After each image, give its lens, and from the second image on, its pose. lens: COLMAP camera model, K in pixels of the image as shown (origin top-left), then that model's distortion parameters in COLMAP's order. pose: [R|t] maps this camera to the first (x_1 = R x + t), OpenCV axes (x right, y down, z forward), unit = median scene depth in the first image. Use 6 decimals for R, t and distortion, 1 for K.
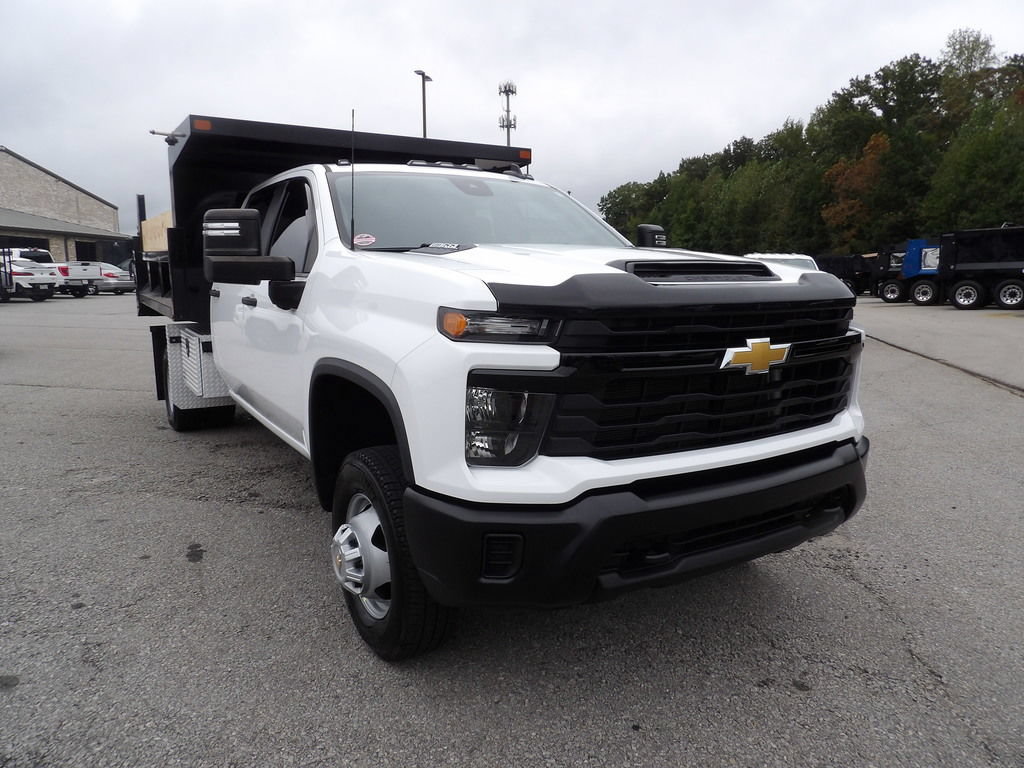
lens RADIAL K [[732.2, 0, 516.3], [0, 732.2, 379.7], [0, 0, 1]] dist [-0.035447, 0.044318]
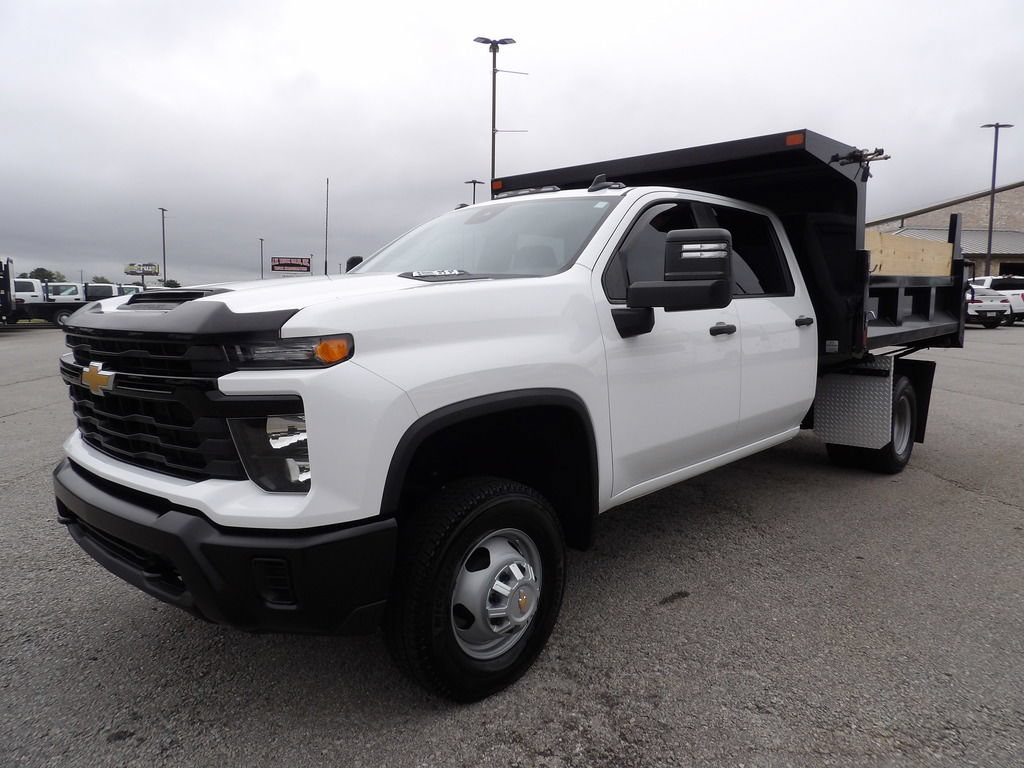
lens RADIAL K [[732.2, 0, 519.1], [0, 732.2, 381.1], [0, 0, 1]] dist [-0.035447, 0.044318]
pose [[0.276883, 0.102875, -0.955381, 0.854606], [-0.136126, 0.988425, 0.066982, -0.103708], [0.951213, 0.111506, 0.287682, 0.718629]]
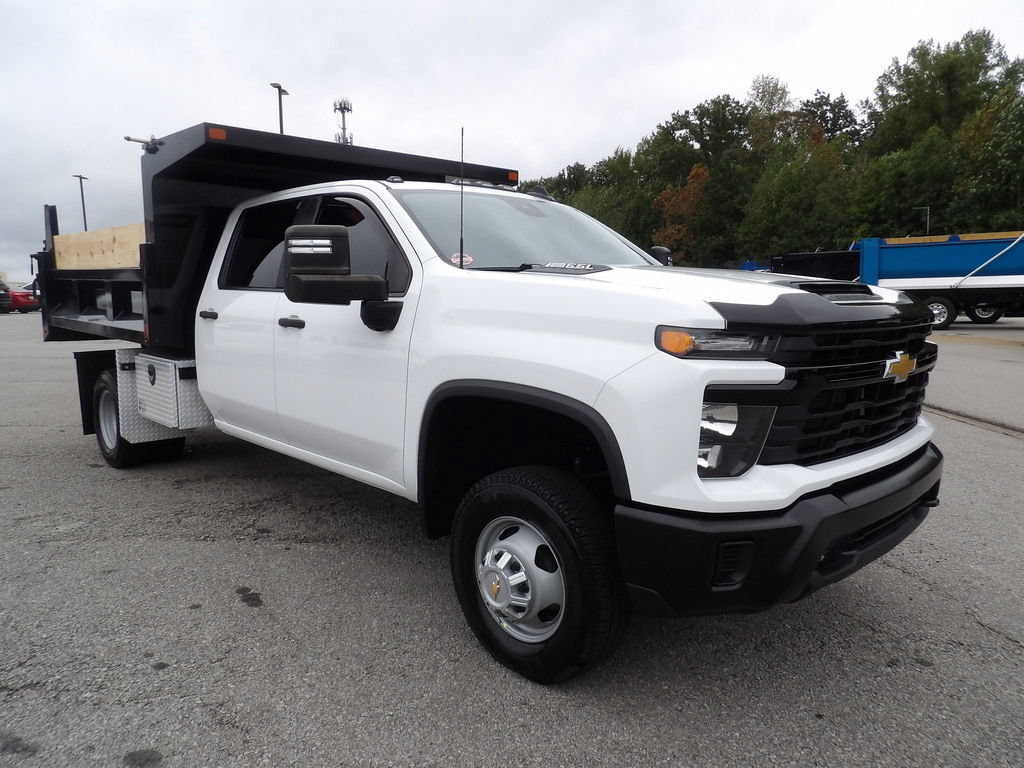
lens RADIAL K [[732.2, 0, 516.3], [0, 732.2, 380.3], [0, 0, 1]] dist [-0.035447, 0.044318]
pose [[0.976143, -0.026803, 0.215468, -0.273260], [0.032293, 0.999236, -0.022000, -0.003530], [-0.214713, 0.028433, 0.976263, 0.021934]]
